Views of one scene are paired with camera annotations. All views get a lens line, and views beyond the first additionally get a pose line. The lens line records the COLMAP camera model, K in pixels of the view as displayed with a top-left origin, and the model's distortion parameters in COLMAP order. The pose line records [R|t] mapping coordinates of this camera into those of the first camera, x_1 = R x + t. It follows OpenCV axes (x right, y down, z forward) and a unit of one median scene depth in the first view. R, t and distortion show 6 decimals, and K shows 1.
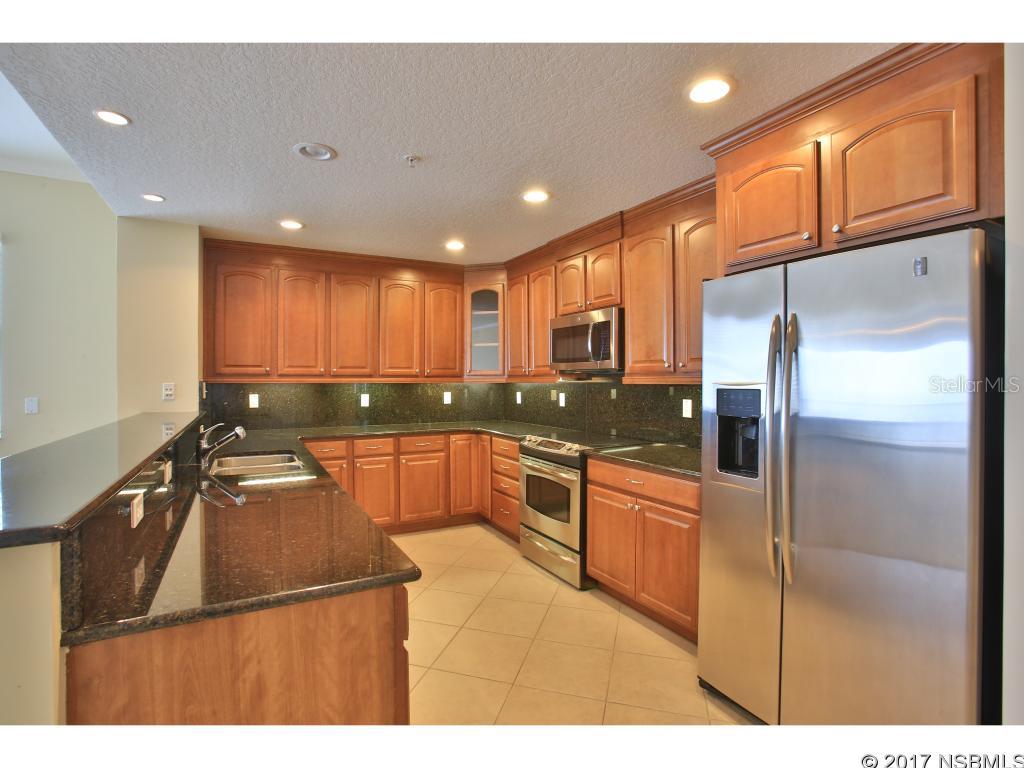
lens RADIAL K [[527.7, 0, 512.5], [0, 527.7, 383.3], [0, 0, 1]] dist [-0.037729, 0.001015]
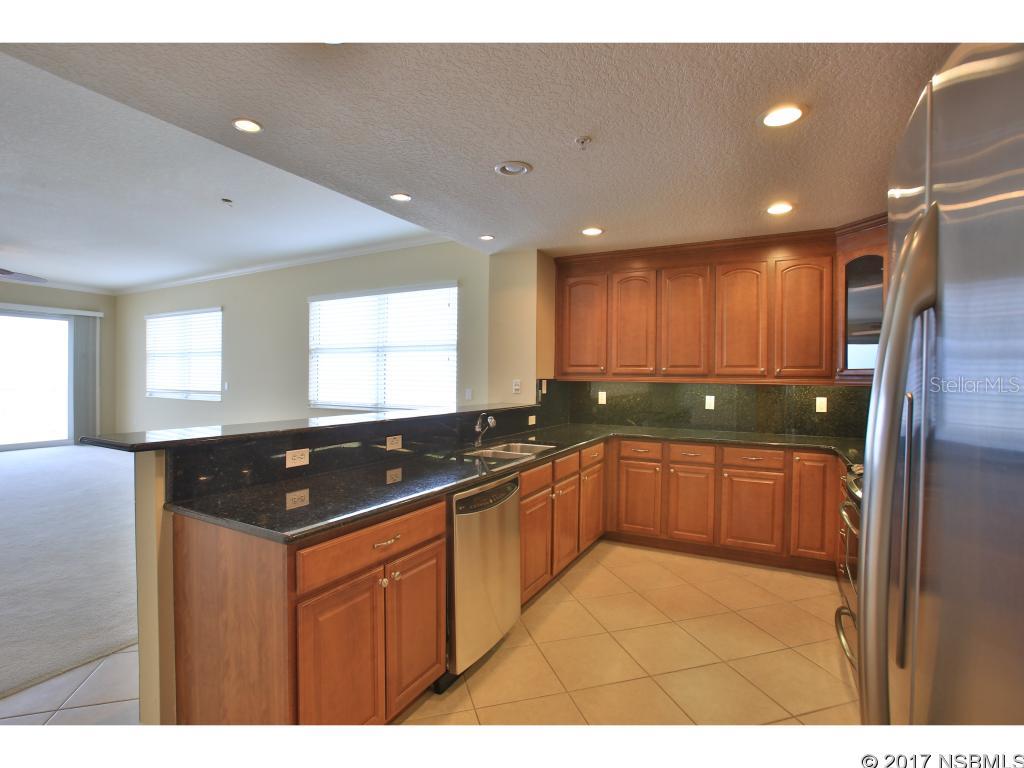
lens RADIAL K [[527.7, 0, 477.0], [0, 527.7, 379.7], [0, 0, 1]] dist [-0.037729, 0.001015]
pose [[0.510247, 0.009666, -0.859974, 0.310769], [-0.017630, 0.999844, 0.000778, -0.000550], [0.859847, 0.014764, 0.510338, 0.211976]]
